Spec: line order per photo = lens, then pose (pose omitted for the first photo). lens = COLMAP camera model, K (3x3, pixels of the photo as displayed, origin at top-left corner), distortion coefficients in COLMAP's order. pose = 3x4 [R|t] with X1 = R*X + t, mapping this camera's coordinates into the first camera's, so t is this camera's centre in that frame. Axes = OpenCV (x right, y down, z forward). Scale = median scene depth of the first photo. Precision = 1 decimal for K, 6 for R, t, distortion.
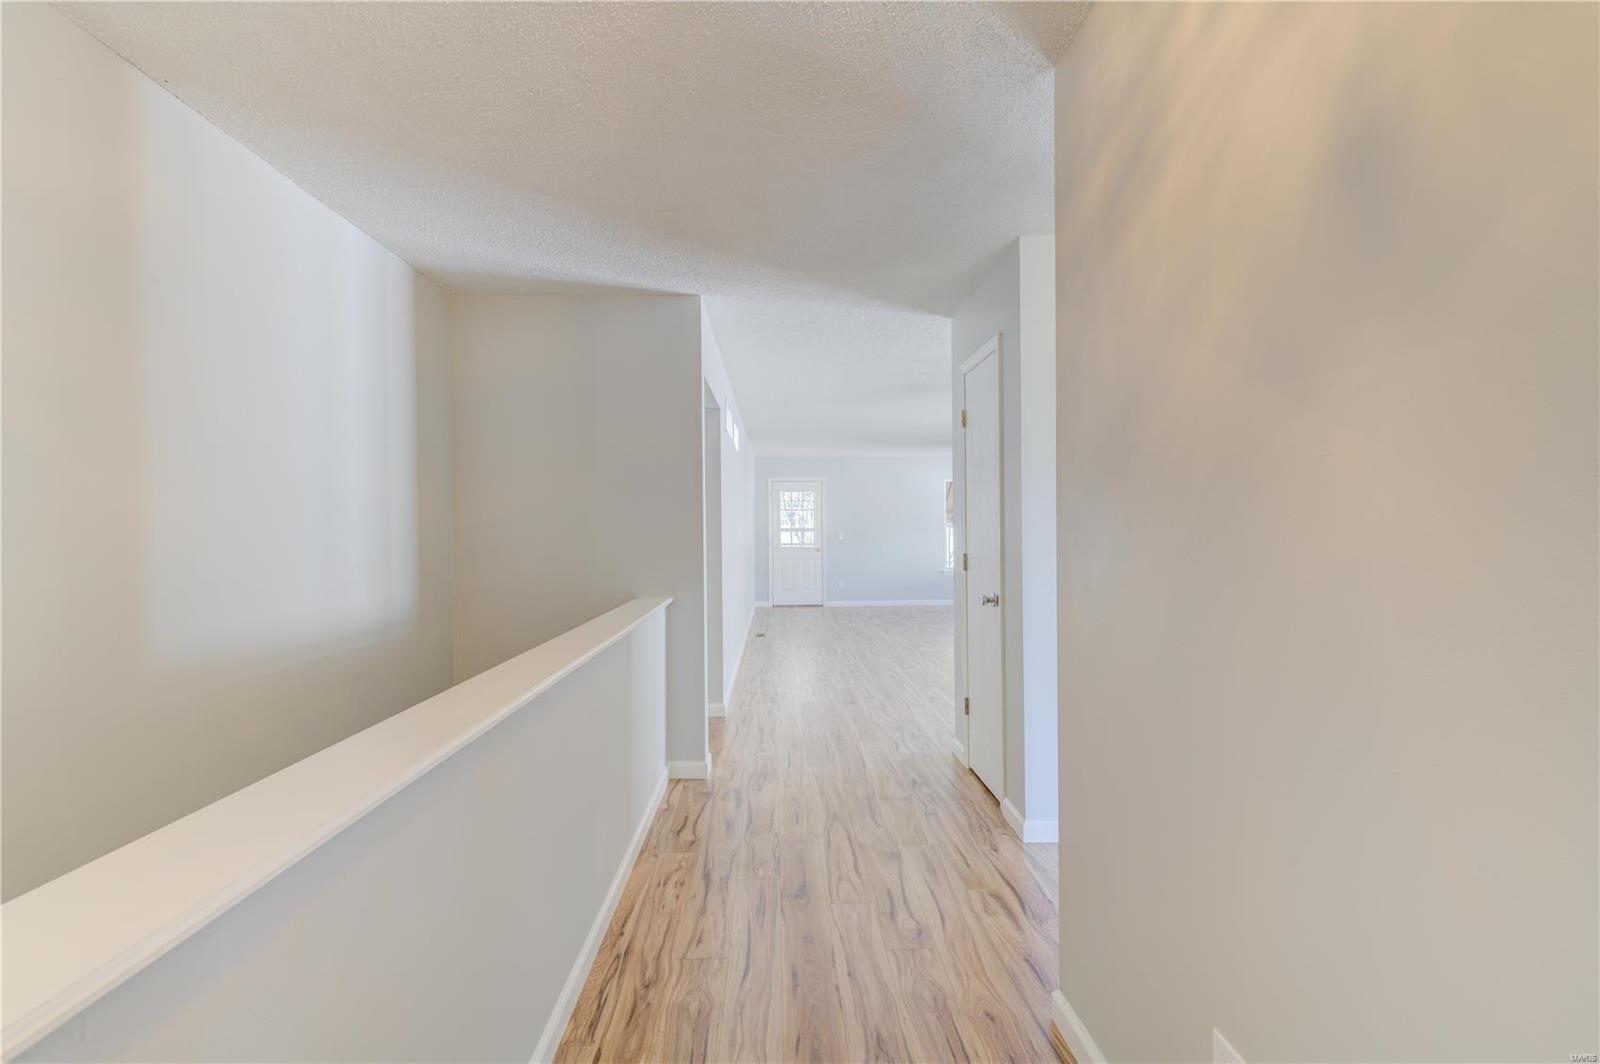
lens RADIAL K [[632.1, 0, 802.0], [0, 632.1, 536.3], [0, 0, 1]] dist [0.005102, -0.000412]
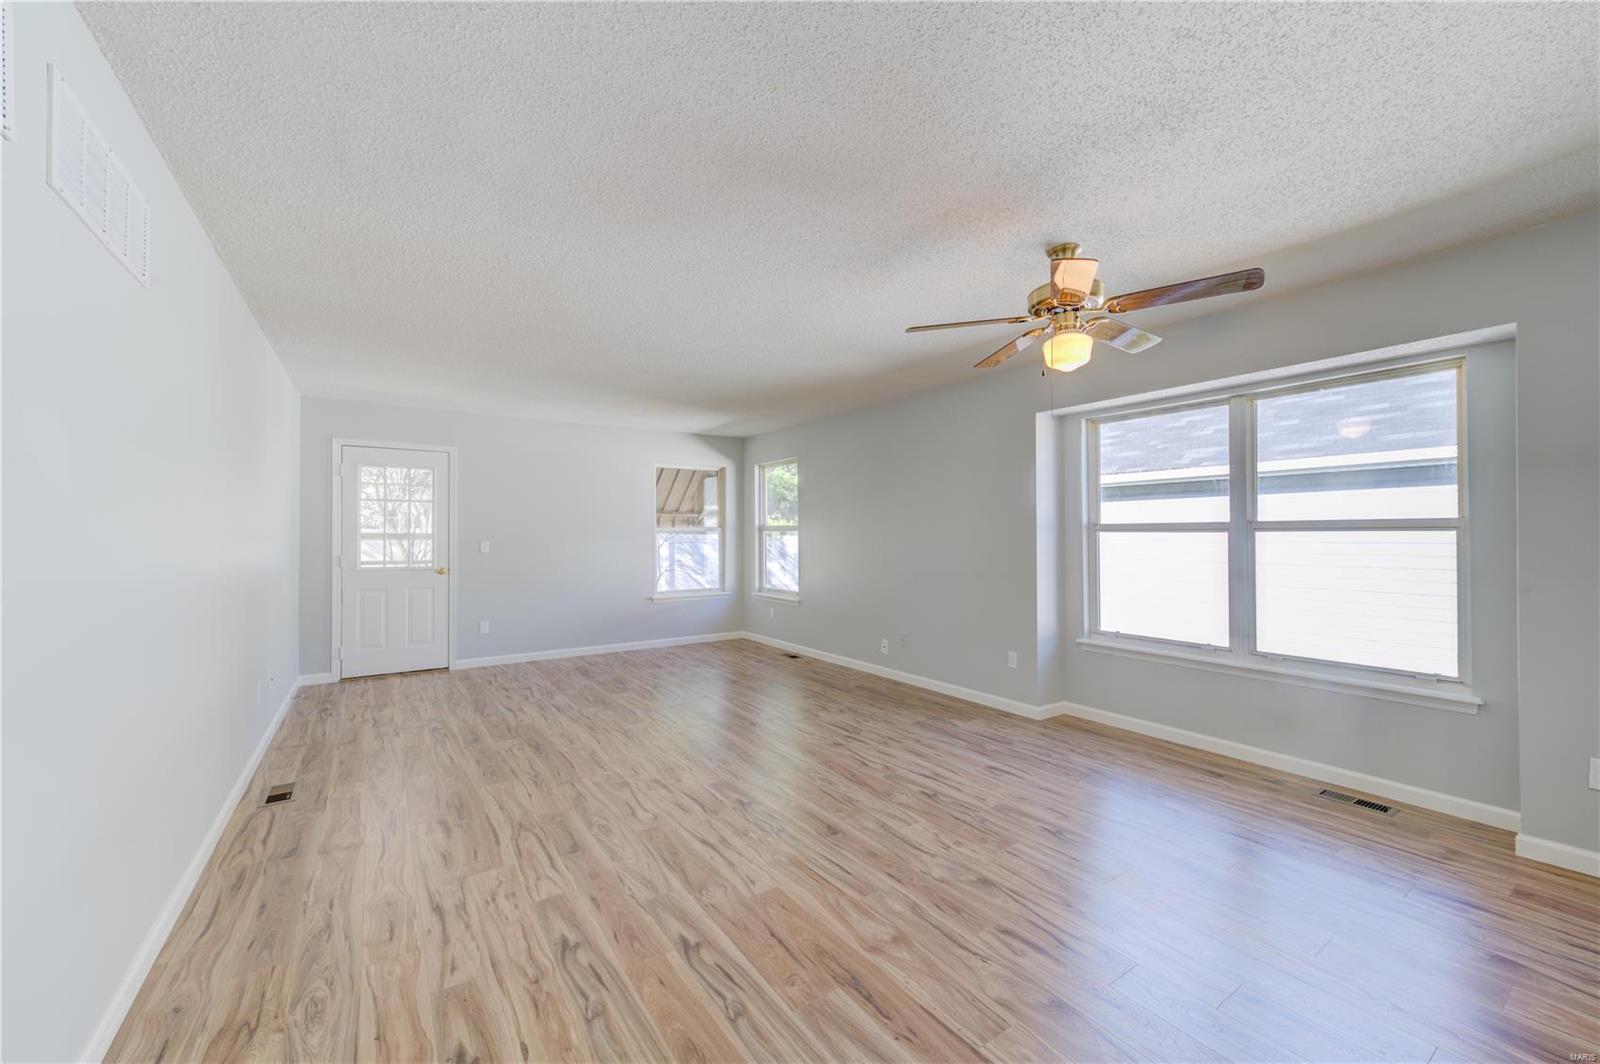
lens RADIAL K [[632.1, 0, 804.1], [0, 632.1, 529.6], [0, 0, 1]] dist [0.005102, -0.000412]
pose [[0.850458, 0.008068, 0.525981, 0.003860], [0.002543, 0.999808, -0.019447, -0.004549], [-0.526037, 0.017877, 0.850274, 0.340023]]
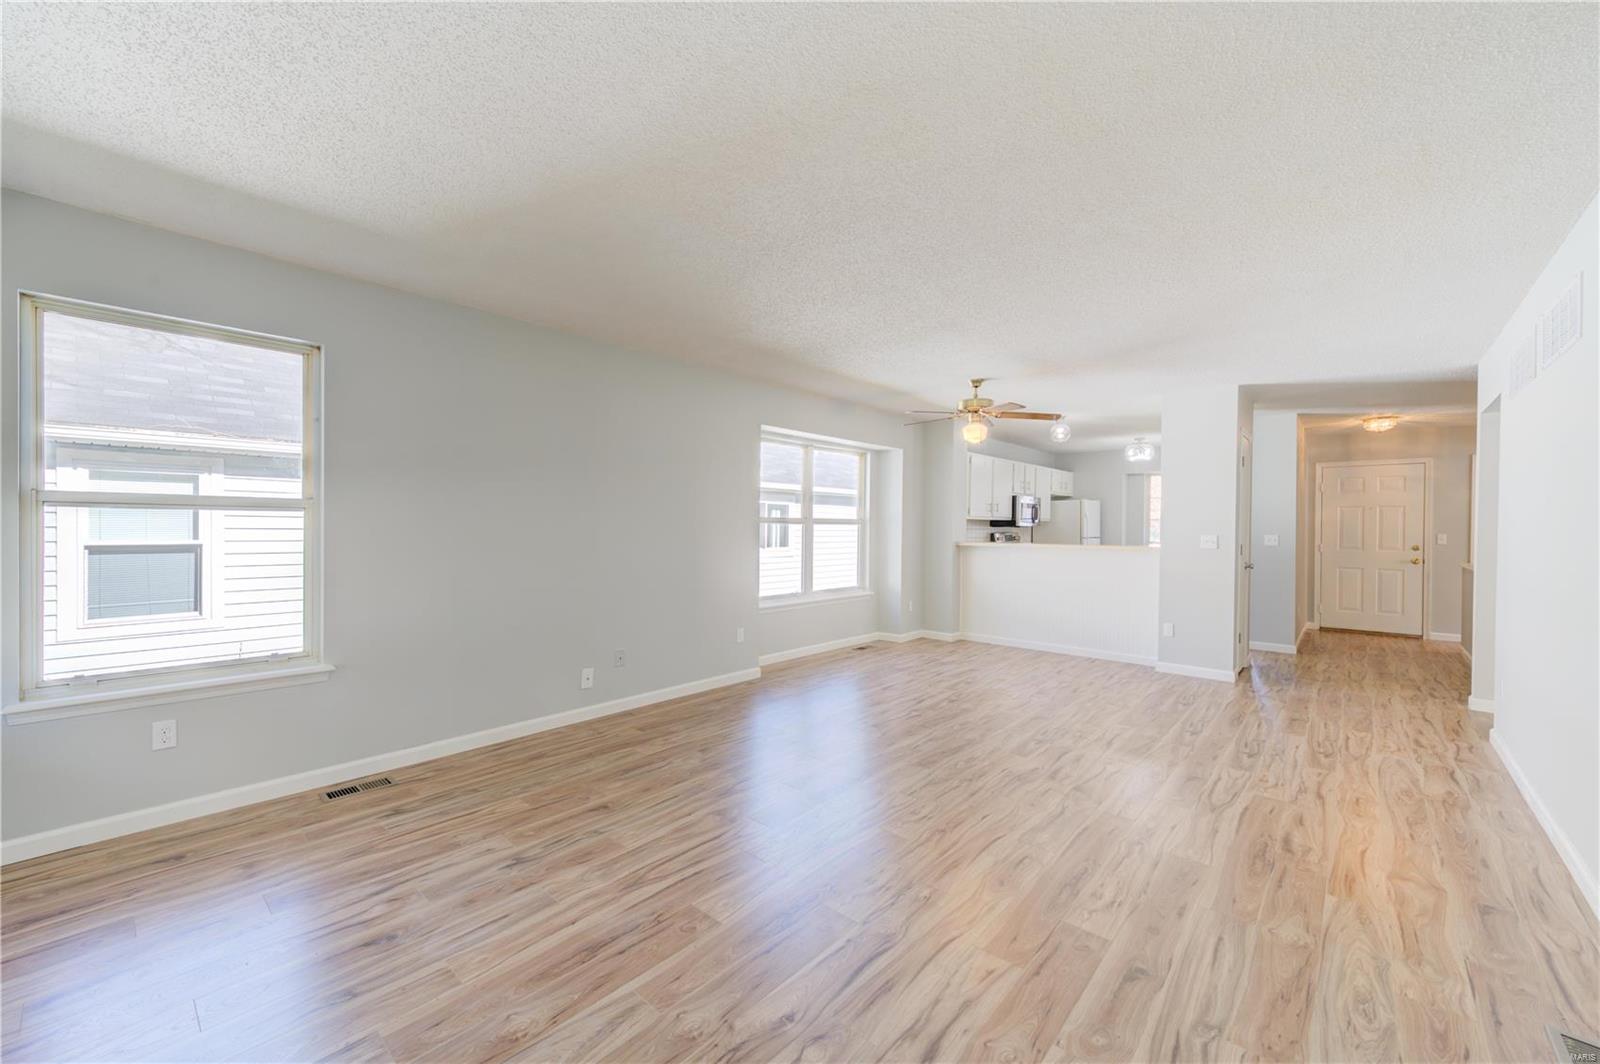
lens RADIAL K [[632.1, 0, 789.1], [0, 632.1, 524.6], [0, 0, 1]] dist [0.005102, -0.000412]
pose [[-0.715911, 0.000269, 0.698192, -0.016760], [0.002453, 0.999995, 0.002131, -0.010746], [-0.698188, 0.003238, -0.715907, 0.955657]]
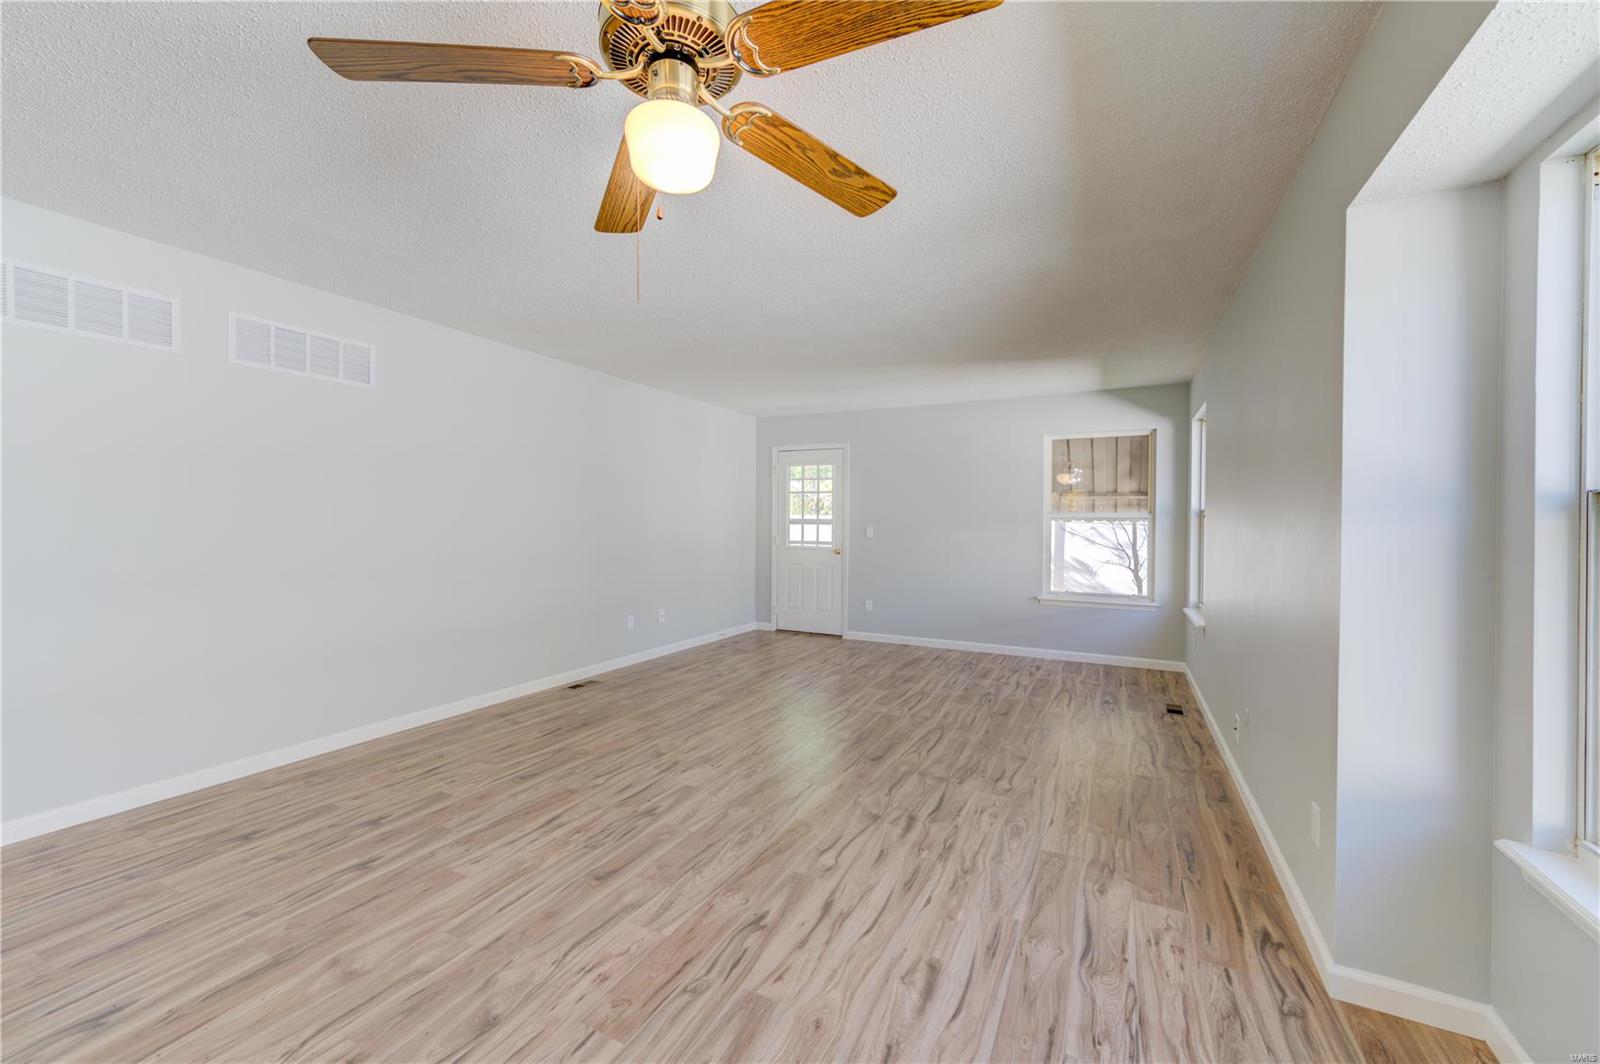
lens RADIAL K [[632.1, 0, 785.2], [0, 632.1, 528.4], [0, 0, 1]] dist [0.005102, -0.000412]
pose [[0.864397, 0.018047, -0.502487, 0.310511], [-0.017100, 0.999833, 0.006495, -0.006734], [0.502520, 0.002979, 0.864561, 0.400899]]
